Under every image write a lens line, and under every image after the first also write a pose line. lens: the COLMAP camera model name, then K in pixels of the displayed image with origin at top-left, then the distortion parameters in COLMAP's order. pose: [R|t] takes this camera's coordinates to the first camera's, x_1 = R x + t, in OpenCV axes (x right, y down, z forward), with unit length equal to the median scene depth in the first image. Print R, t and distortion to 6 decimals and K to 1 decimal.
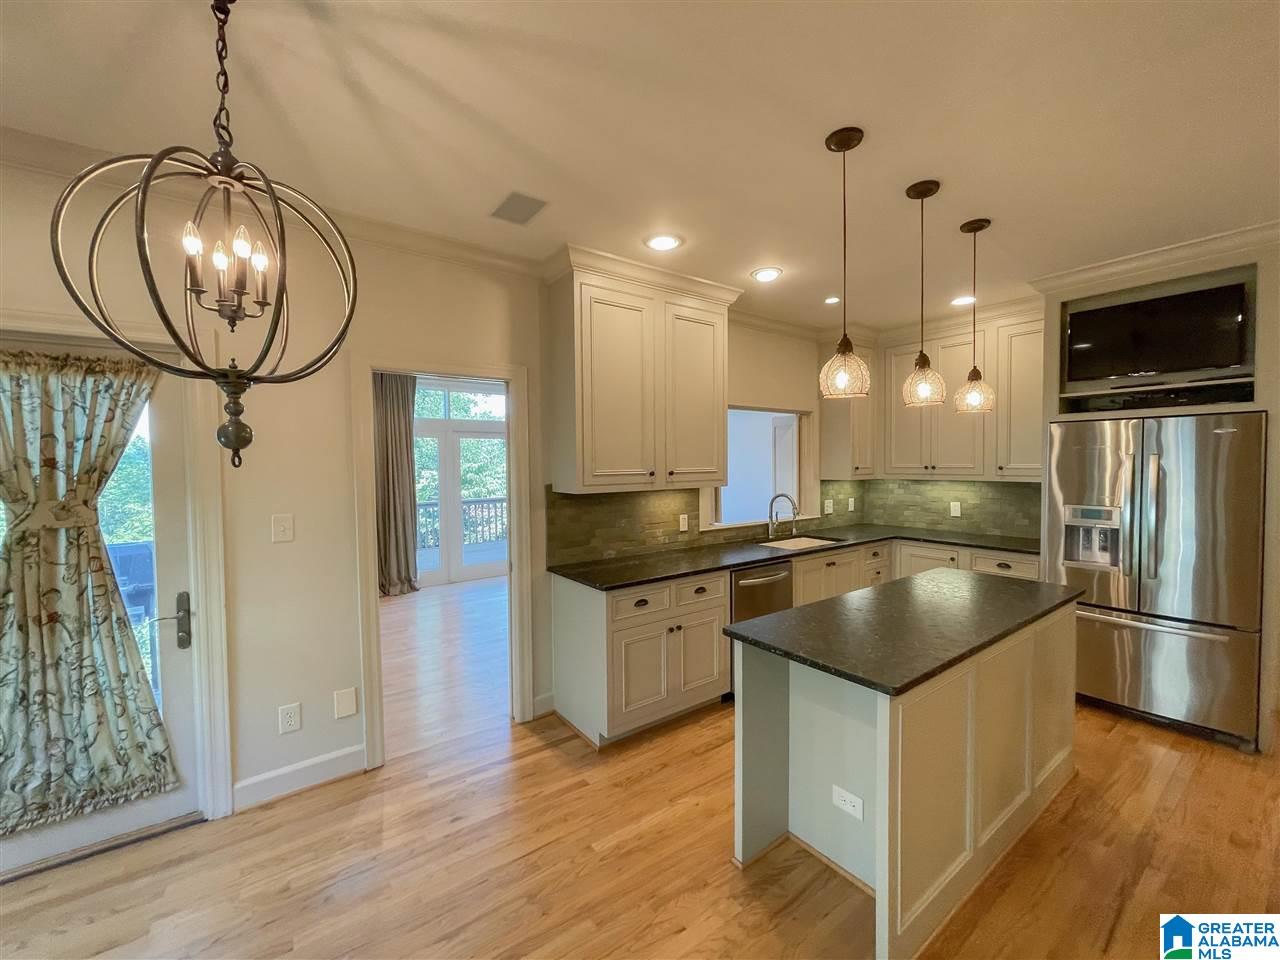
lens RADIAL K [[520.1, 0, 640.0], [0, 520.1, 480.0], [0, 0, 1]] dist [-0.001958, -0.000050]
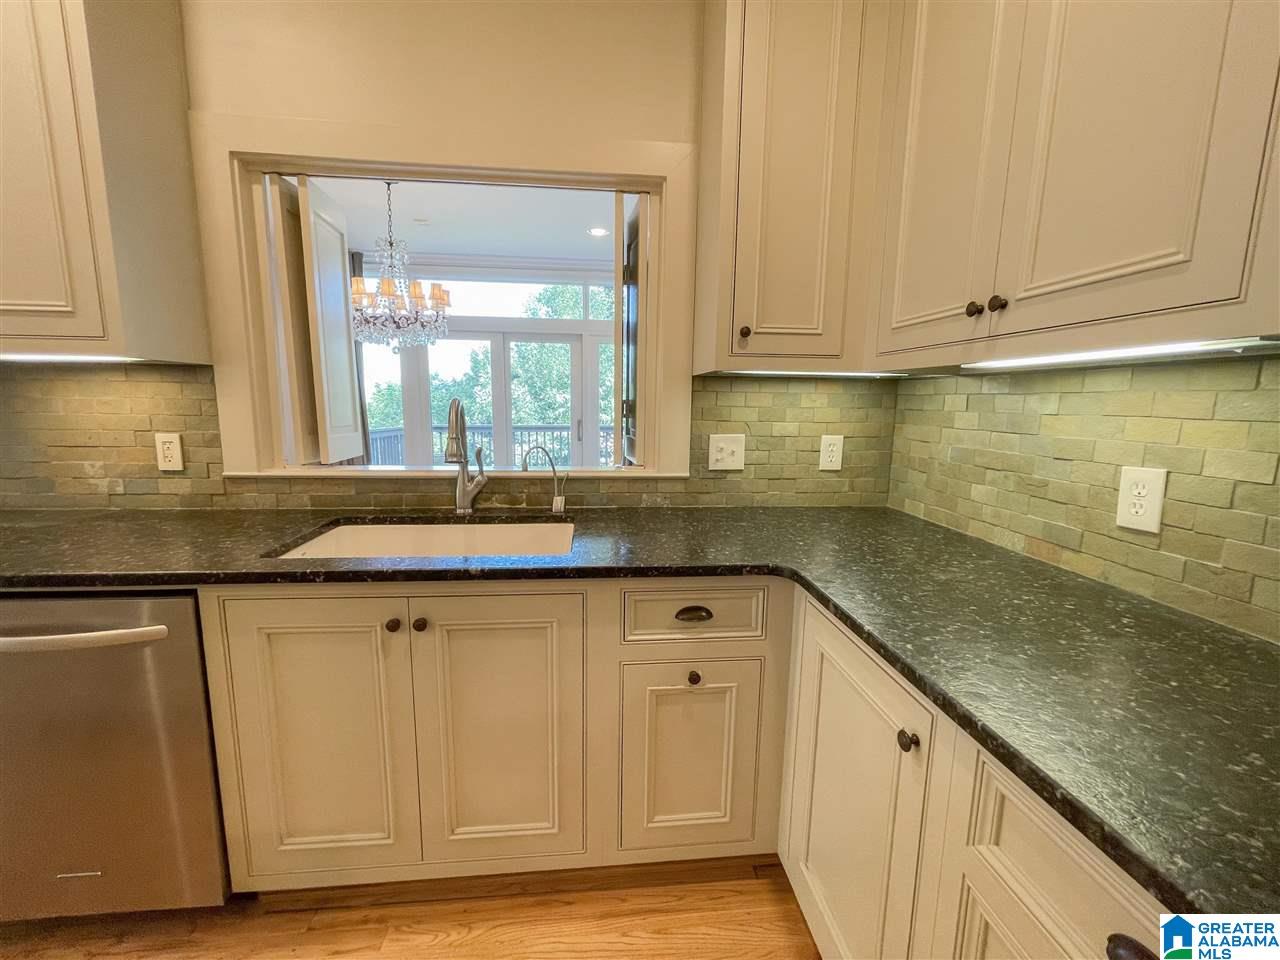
lens RADIAL K [[520.1, 0, 640.0], [0, 520.1, 480.0], [0, 0, 1]] dist [-0.001958, -0.000050]
pose [[0.863567, 0.101274, -0.493959, 0.530231], [-0.043085, 0.990860, 0.127827, 0.028777], [0.502390, -0.089105, 0.860038, 0.695310]]
